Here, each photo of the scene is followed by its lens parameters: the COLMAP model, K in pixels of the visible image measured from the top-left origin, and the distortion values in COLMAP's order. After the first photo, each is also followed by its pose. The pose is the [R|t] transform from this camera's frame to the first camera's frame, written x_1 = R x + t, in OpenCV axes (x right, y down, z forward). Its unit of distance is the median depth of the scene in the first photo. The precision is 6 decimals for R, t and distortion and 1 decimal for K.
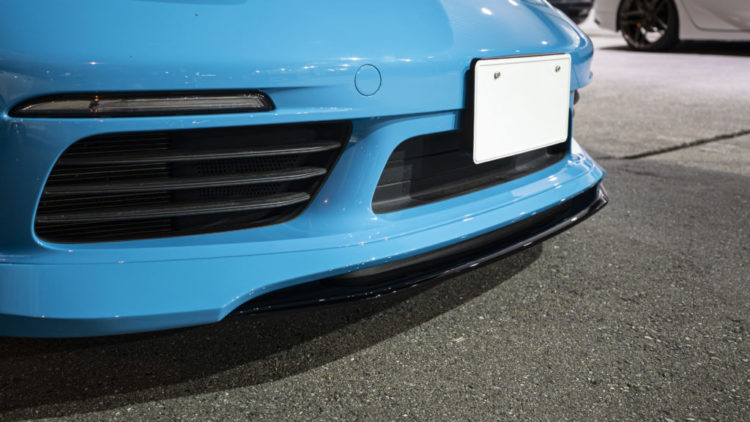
lens RADIAL K [[760.1, 0, 373.2], [0, 760.1, 209.1], [0, 0, 1]] dist [0.009753, 0.009955]
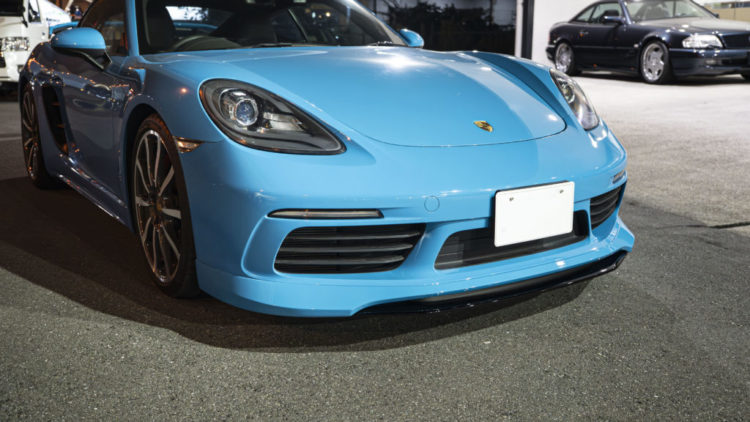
lens RADIAL K [[760.1, 0, 373.2], [0, 760.1, 209.1], [0, 0, 1]] dist [0.009753, 0.009955]
pose [[0.959015, 0.062577, -0.276360, 0.374616], [-0.068883, 0.997538, -0.013161, -0.111850], [0.274856, 0.031658, 0.960964, -0.910841]]
